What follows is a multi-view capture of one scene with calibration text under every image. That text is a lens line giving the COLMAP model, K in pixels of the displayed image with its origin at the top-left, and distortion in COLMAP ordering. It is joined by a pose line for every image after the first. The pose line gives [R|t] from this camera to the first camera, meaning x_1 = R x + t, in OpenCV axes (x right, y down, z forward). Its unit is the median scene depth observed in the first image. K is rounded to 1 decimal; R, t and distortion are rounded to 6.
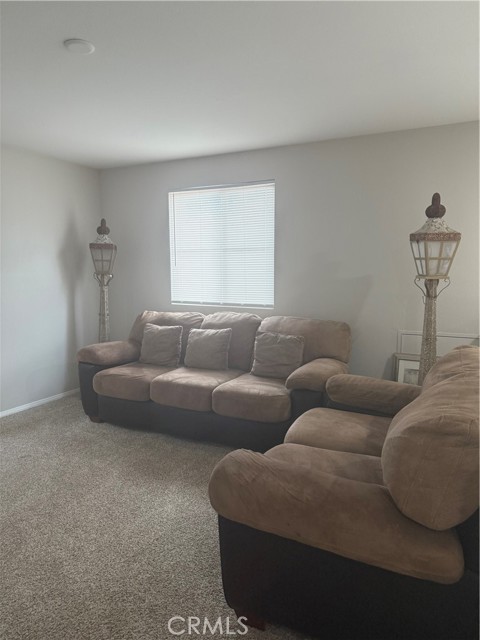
lens RADIAL K [[447.6, 0, 238.0], [0, 447.6, 314.1], [0, 0, 1]] dist [0.056103, -0.078323]
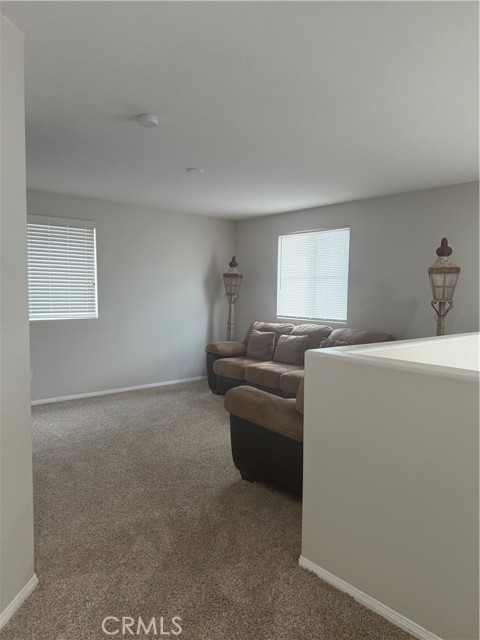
lens RADIAL K [[447.6, 0, 243.4], [0, 447.6, 319.1], [0, 0, 1]] dist [0.056103, -0.078323]
pose [[0.929471, 0.037258, -0.367009, 0.292812], [-0.052724, 0.998090, -0.032201, 0.034994], [0.365109, 0.049280, 0.929660, -0.337032]]
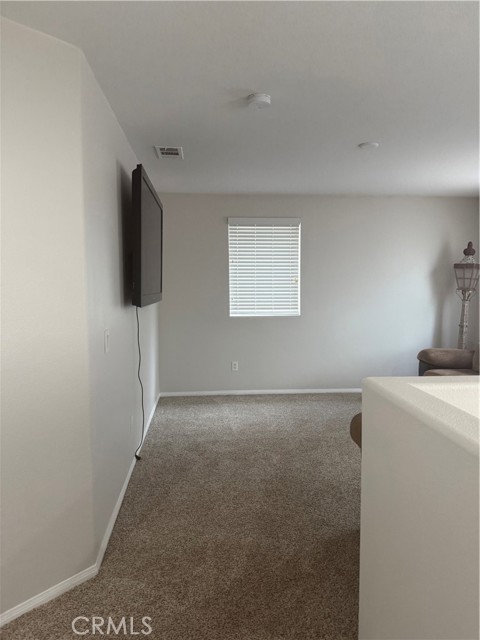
lens RADIAL K [[447.6, 0, 244.2], [0, 447.6, 316.5], [0, 0, 1]] dist [0.056103, -0.078323]
pose [[0.529064, 0.064981, -0.846090, 0.429335], [-0.085128, 0.996098, 0.023272, -0.002316], [0.844301, 0.059713, 0.532531, -0.085884]]
